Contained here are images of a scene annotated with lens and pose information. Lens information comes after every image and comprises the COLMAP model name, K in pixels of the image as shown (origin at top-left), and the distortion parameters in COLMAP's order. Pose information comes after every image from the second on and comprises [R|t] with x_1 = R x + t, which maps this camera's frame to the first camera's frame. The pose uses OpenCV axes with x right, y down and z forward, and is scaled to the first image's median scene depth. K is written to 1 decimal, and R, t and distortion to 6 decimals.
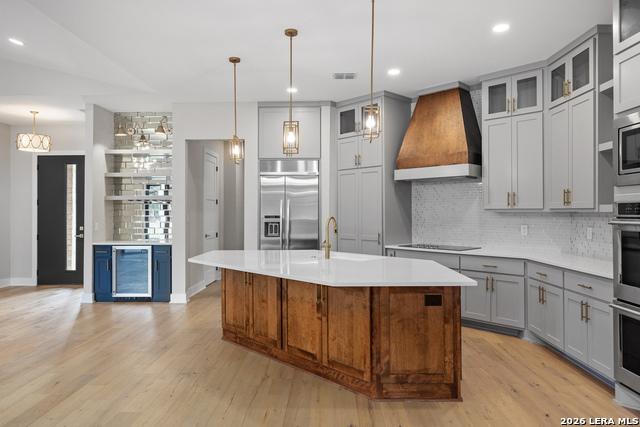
lens RADIAL K [[430.2, 0, 323.5], [0, 430.2, 207.2], [0, 0, 1]] dist [-0.003462, -0.000493]
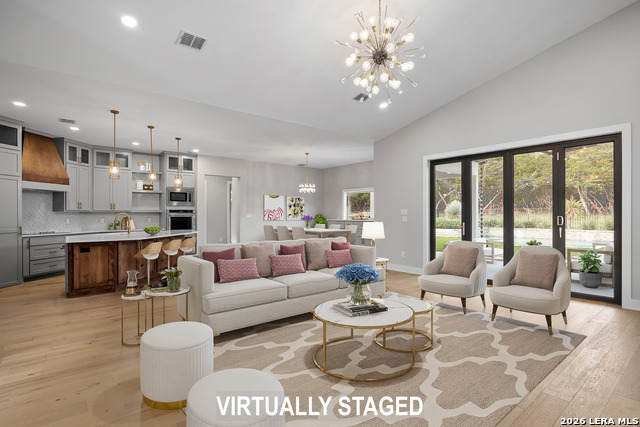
lens RADIAL K [[328.4, 0, 319.7], [0, 328.4, 215.0], [0, 0, 1]] dist [0.003497, 0.001115]
pose [[-0.633553, 0.004712, 0.773685, -1.107149], [-0.003674, 0.999952, -0.009098, 0.026931], [-0.773691, -0.008607, -0.633505, 0.815841]]
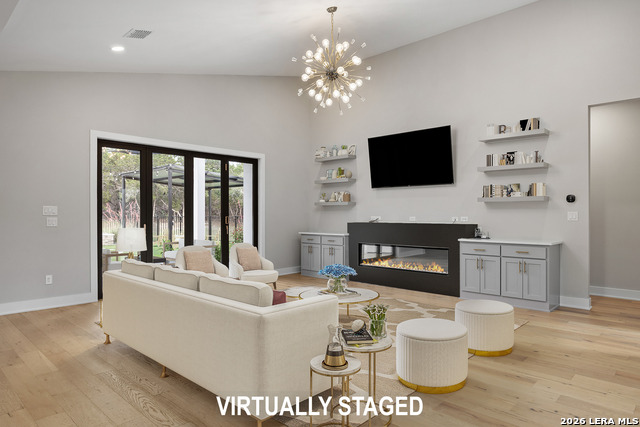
lens RADIAL K [[401.8, 0, 320.6], [0, 401.8, 217.8], [0, 0, 1]] dist [0.003558, 0.001015]
pose [[-0.686272, 0.009823, -0.727279, -0.243234], [0.010639, 0.999937, 0.003468, 0.024355], [0.727268, -0.005358, -0.686333, 0.864326]]
